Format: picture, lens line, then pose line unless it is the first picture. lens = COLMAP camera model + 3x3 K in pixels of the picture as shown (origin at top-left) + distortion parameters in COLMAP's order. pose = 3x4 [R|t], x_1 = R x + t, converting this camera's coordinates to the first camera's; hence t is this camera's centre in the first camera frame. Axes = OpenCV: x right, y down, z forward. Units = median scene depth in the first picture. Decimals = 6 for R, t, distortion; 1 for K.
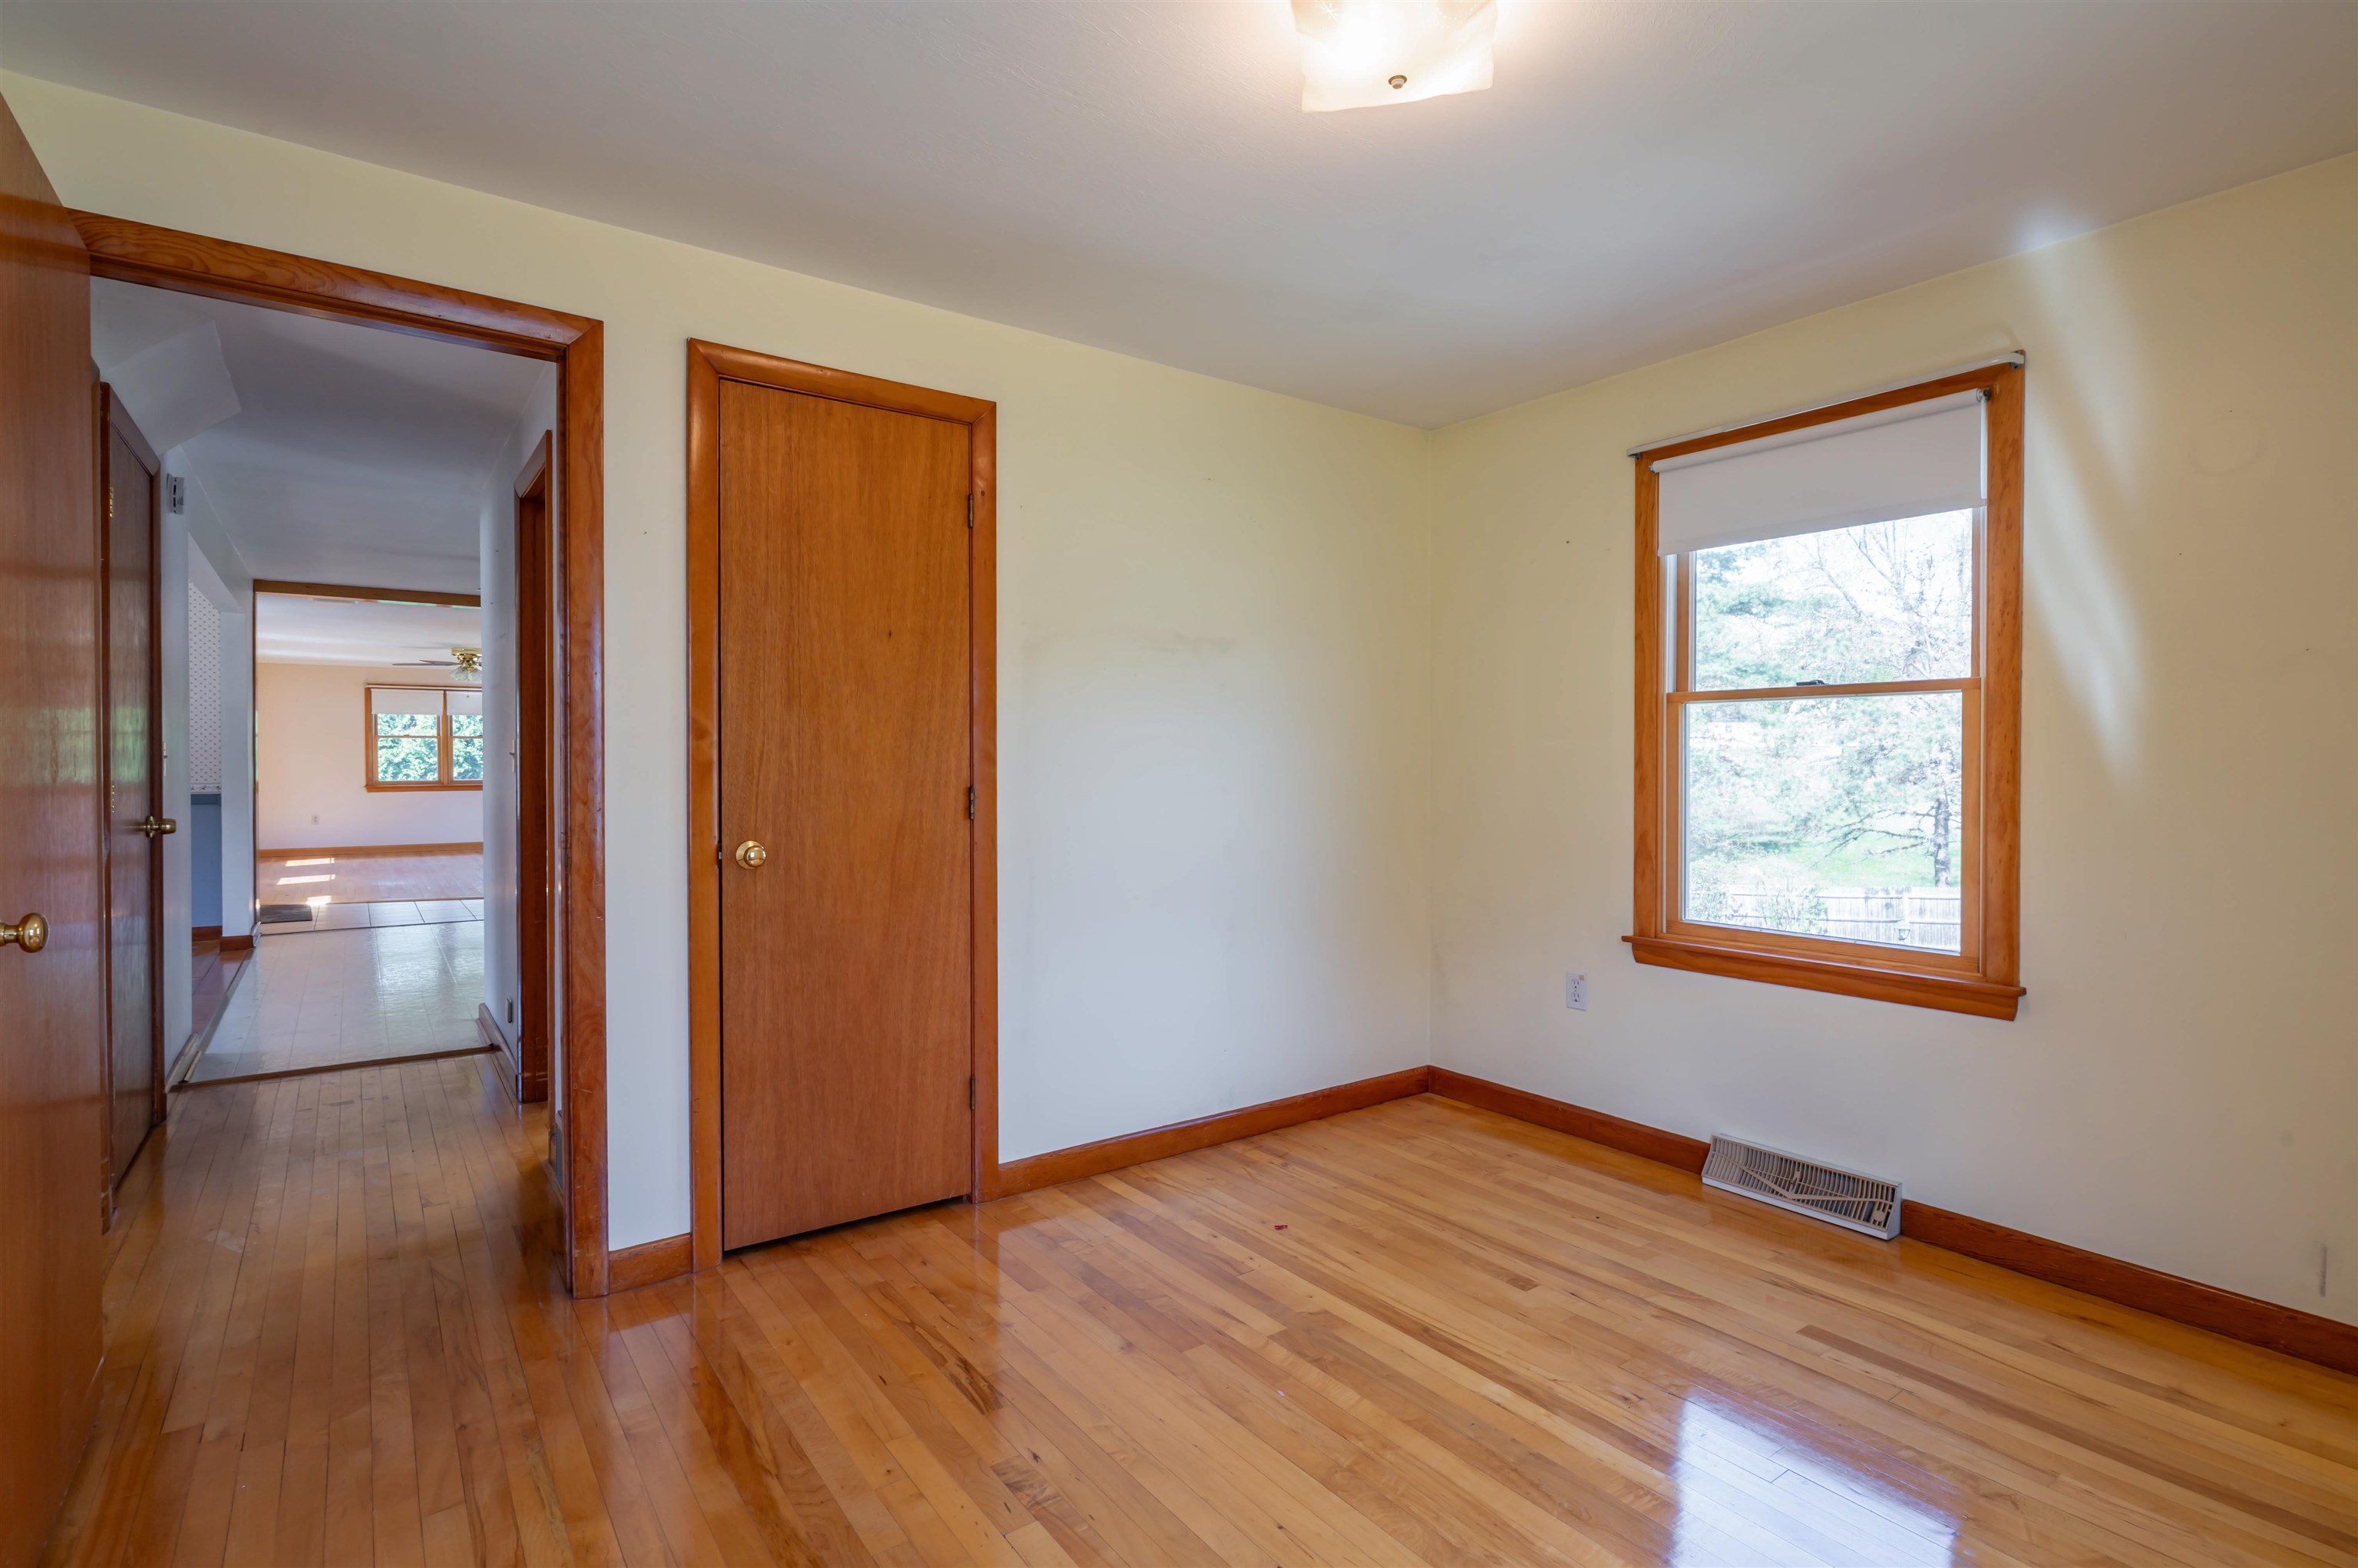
lens RADIAL K [[1132.6, 0, 1171.1], [0, 1132.6, 769.7], [0, 0, 1]] dist [0.000286, 0.000658]
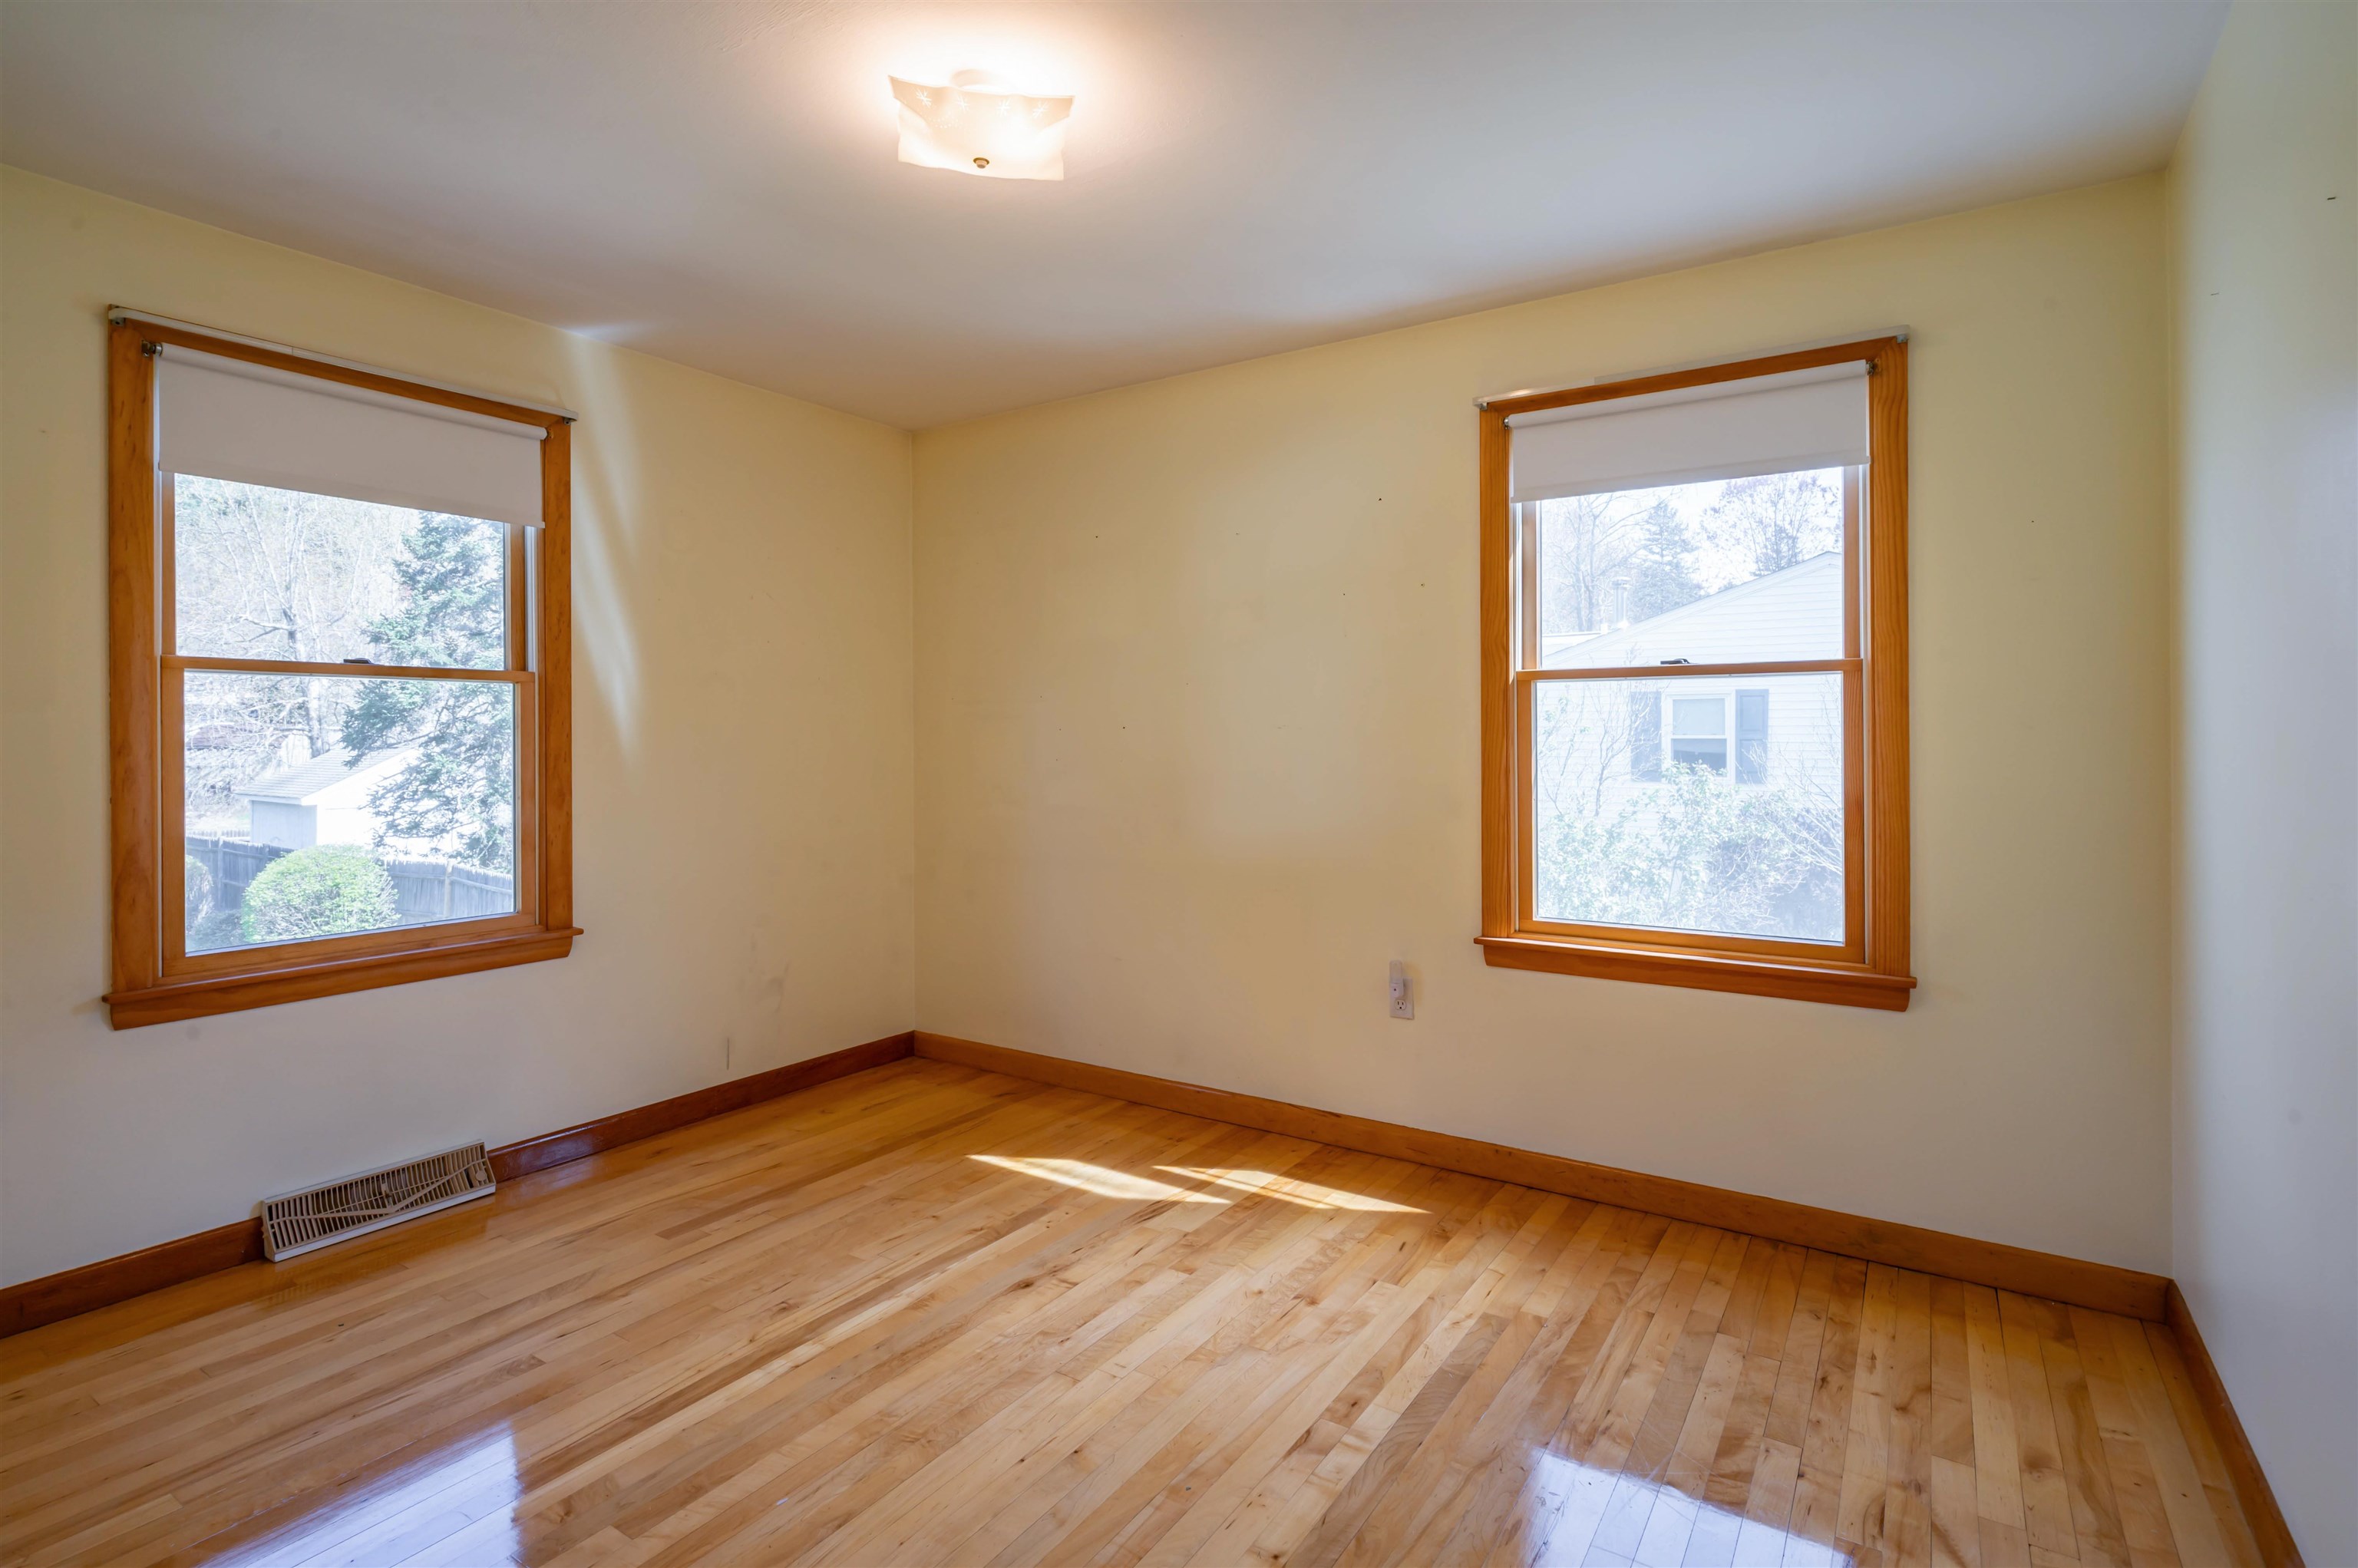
lens RADIAL K [[1132.6, 0, 1171.1], [0, 1132.6, 769.7], [0, 0, 1]] dist [0.000286, 0.000658]
pose [[-0.353787, -0.020459, 0.935102, -0.604932], [0.008959, 0.999641, 0.025261, -0.006056], [-0.935283, 0.017315, -0.353477, 0.794873]]
